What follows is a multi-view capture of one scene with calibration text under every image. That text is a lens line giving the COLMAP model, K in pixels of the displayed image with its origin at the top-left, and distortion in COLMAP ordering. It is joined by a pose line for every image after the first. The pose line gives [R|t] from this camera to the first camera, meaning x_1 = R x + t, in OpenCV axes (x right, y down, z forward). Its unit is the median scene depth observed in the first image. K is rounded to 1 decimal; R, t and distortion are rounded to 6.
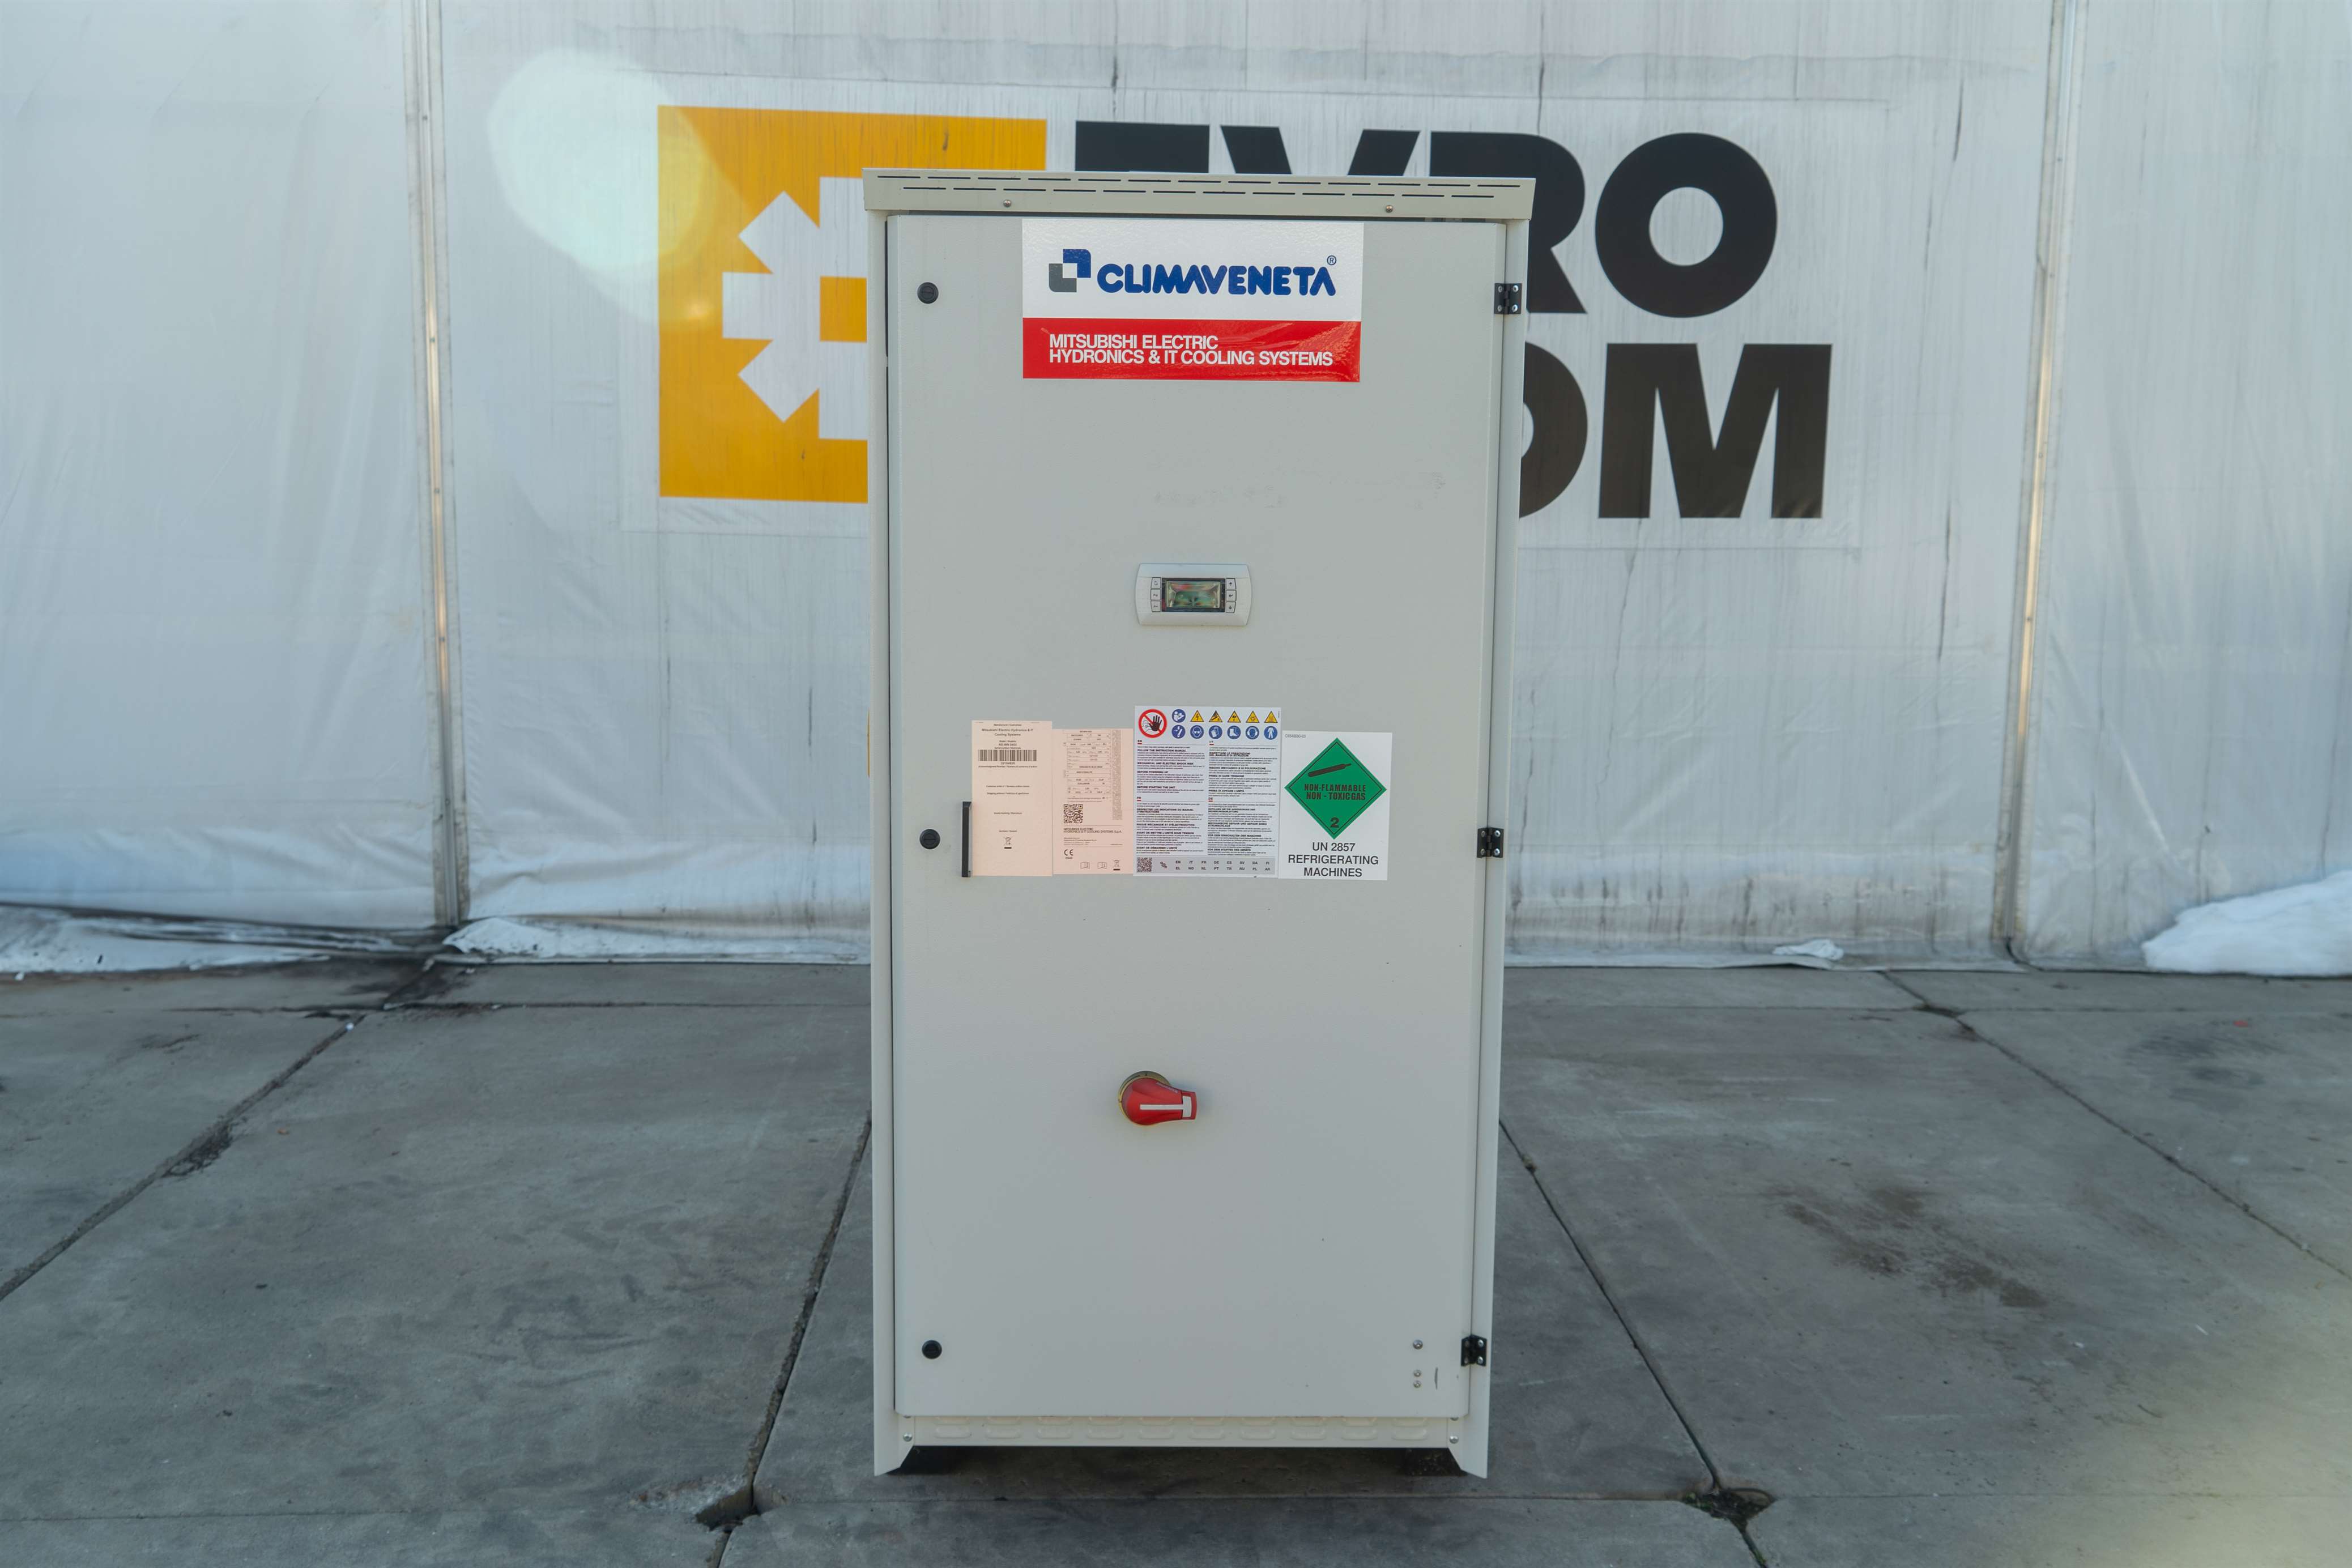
lens RADIAL K [[2183.7, 0, 1189.5], [0, 2183.7, 783.5], [0, 0, 1]] dist [0.010322, 0.000000]
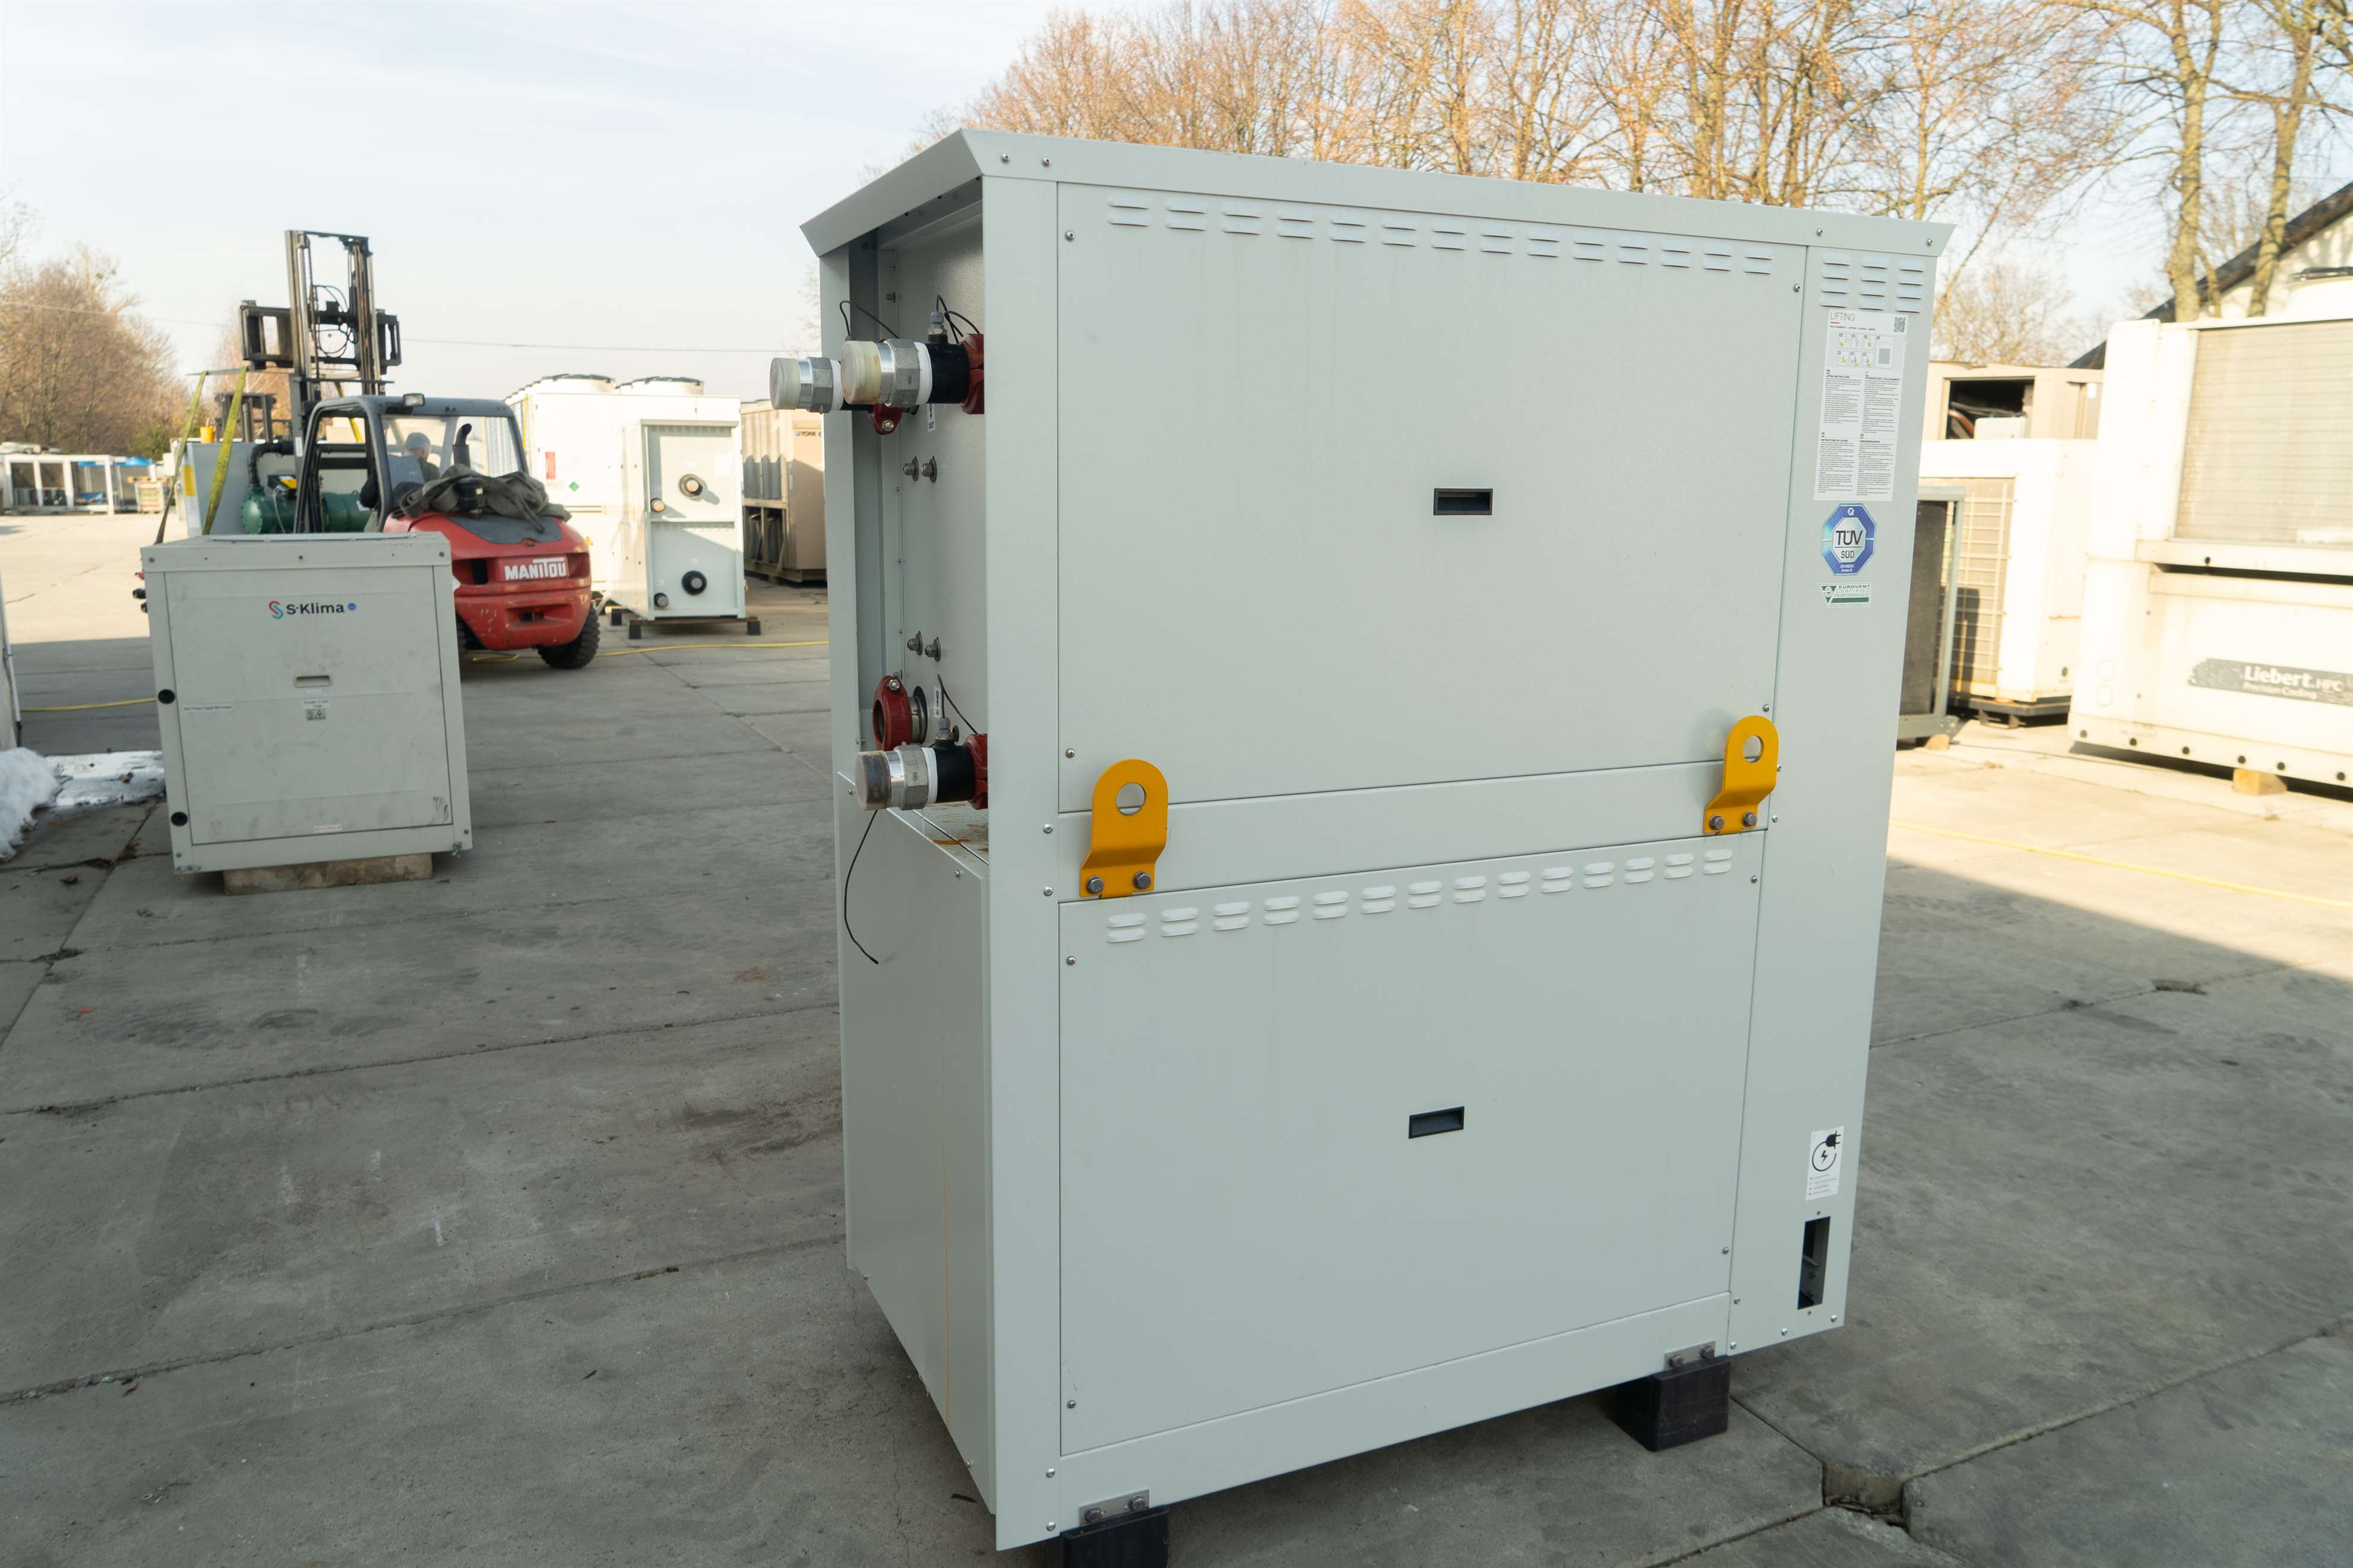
lens RADIAL K [[1665.0, 0, 1184.7], [0, 1665.0, 770.4], [0, 0, 1]] dist [-0.012139, -0.000069]
pose [[-0.390465, -0.183276, 0.902190, -0.404135], [0.122943, 0.960825, 0.248397, -0.129543], [-0.912372, 0.207909, -0.352636, 0.834784]]
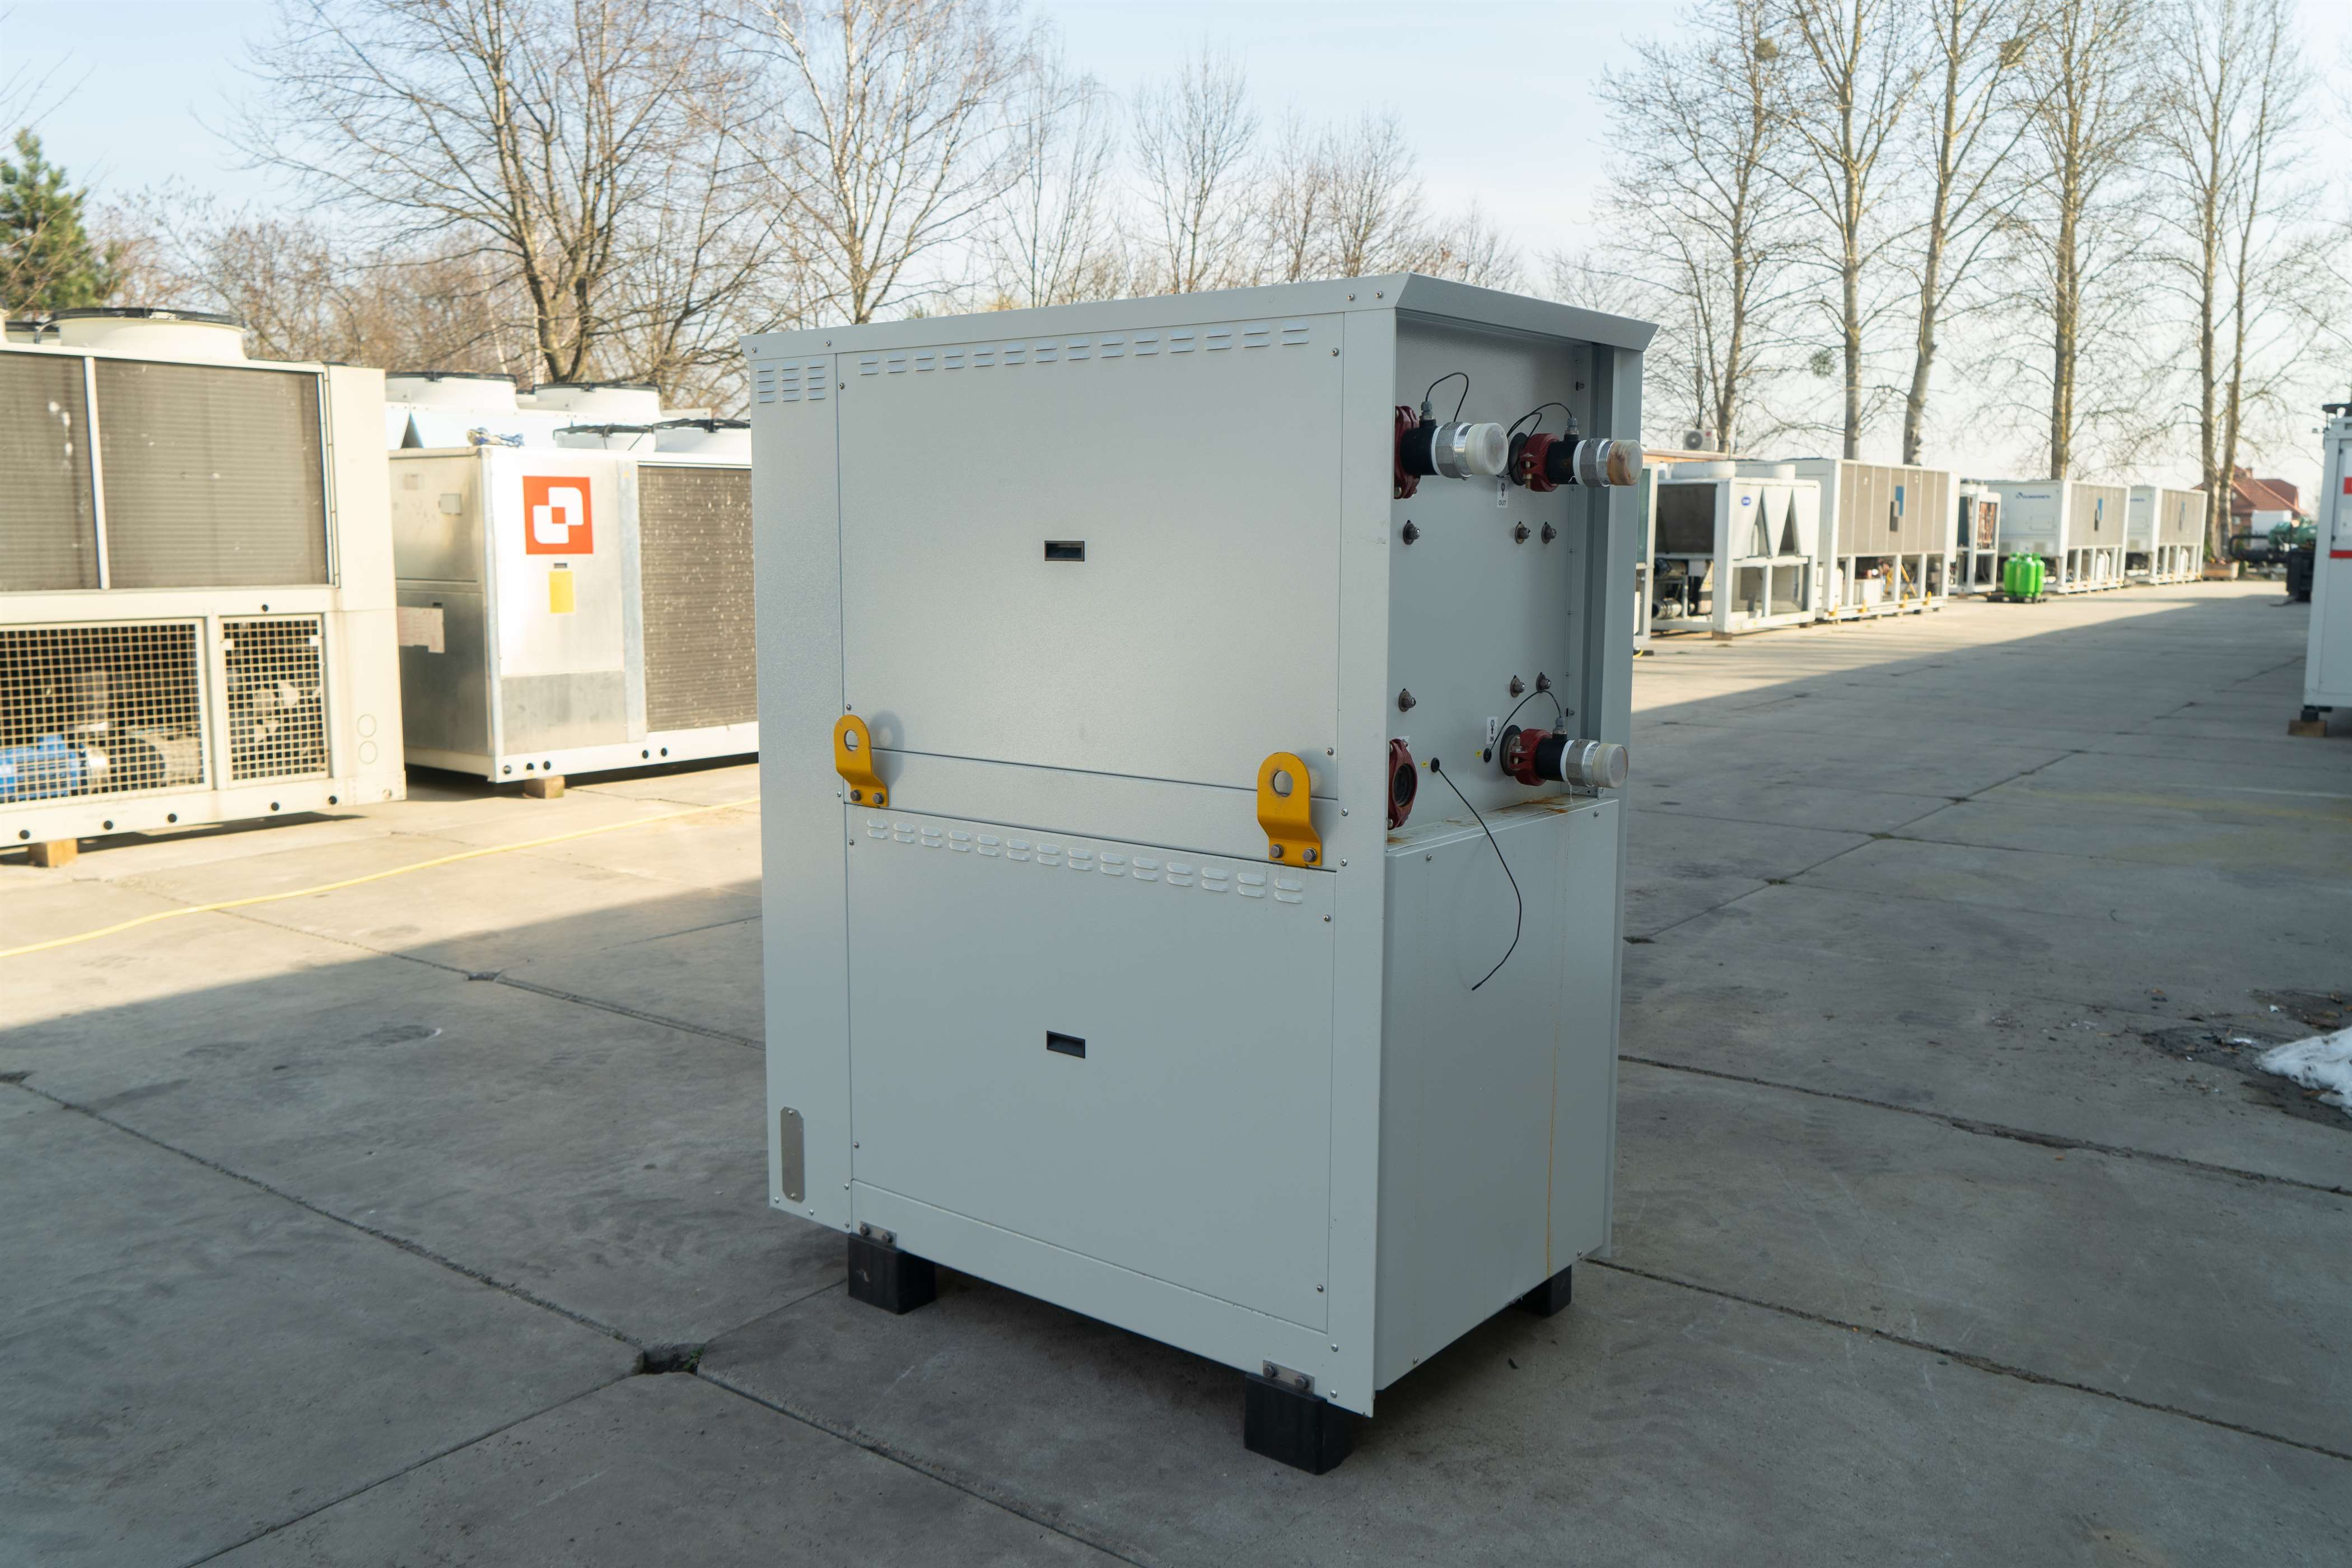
lens RADIAL K [[1865.7, 0, 1174.5], [0, 1865.7, 795.3], [0, 0, 1]] dist [0.012641, 0.002093]
pose [[-0.640803, 0.094158, -0.761909, 0.474884], [-0.127388, 0.965650, 0.226477, -0.143575], [0.757062, 0.242185, -0.606797, 1.009865]]
